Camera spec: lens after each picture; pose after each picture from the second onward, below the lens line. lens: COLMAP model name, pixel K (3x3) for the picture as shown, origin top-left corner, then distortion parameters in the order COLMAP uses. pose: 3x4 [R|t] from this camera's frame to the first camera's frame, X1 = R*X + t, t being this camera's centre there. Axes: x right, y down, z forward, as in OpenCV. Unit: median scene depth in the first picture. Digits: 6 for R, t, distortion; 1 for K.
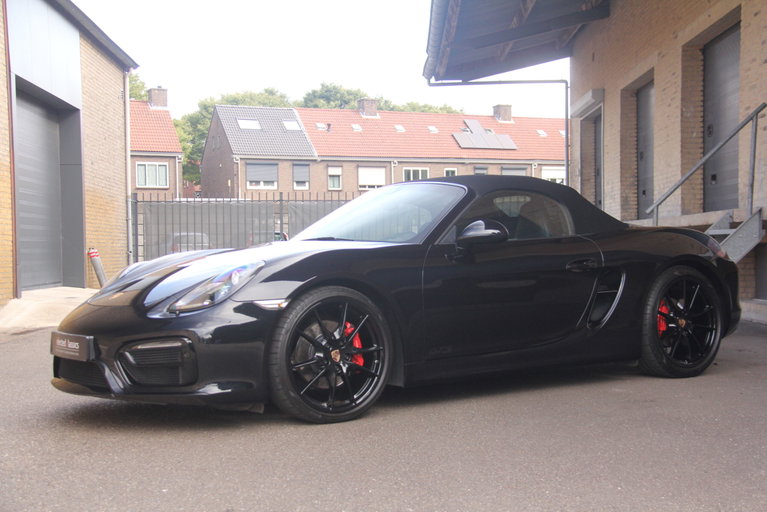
lens RADIAL K [[1049.6, 0, 383.5], [0, 1049.6, 256.0], [0, 0, 1]] dist [0.109564, 0.081448]
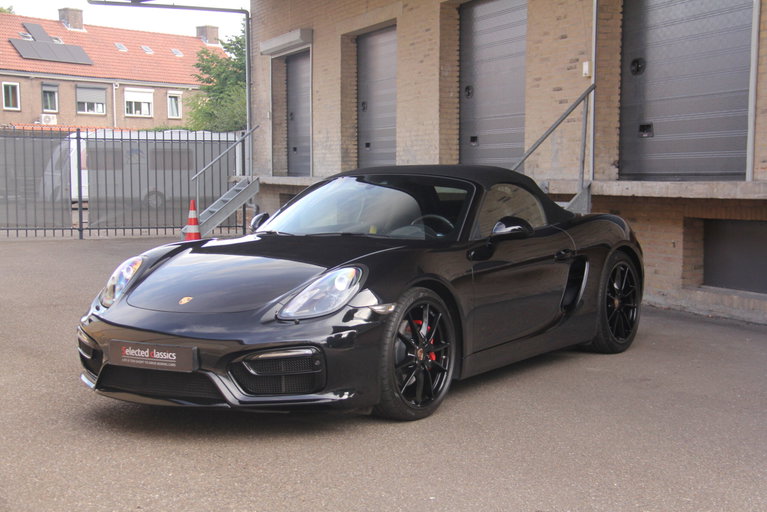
lens RADIAL K [[1204.0, 0, 383.5], [0, 1204.0, 256.0], [0, 0, 1]] dist [0.111238, 1.095255]
pose [[0.921179, -0.014362, 0.388874, -0.208334], [-0.008428, 0.998348, 0.056834, -0.026624], [-0.389048, -0.055632, 0.919536, -0.026474]]
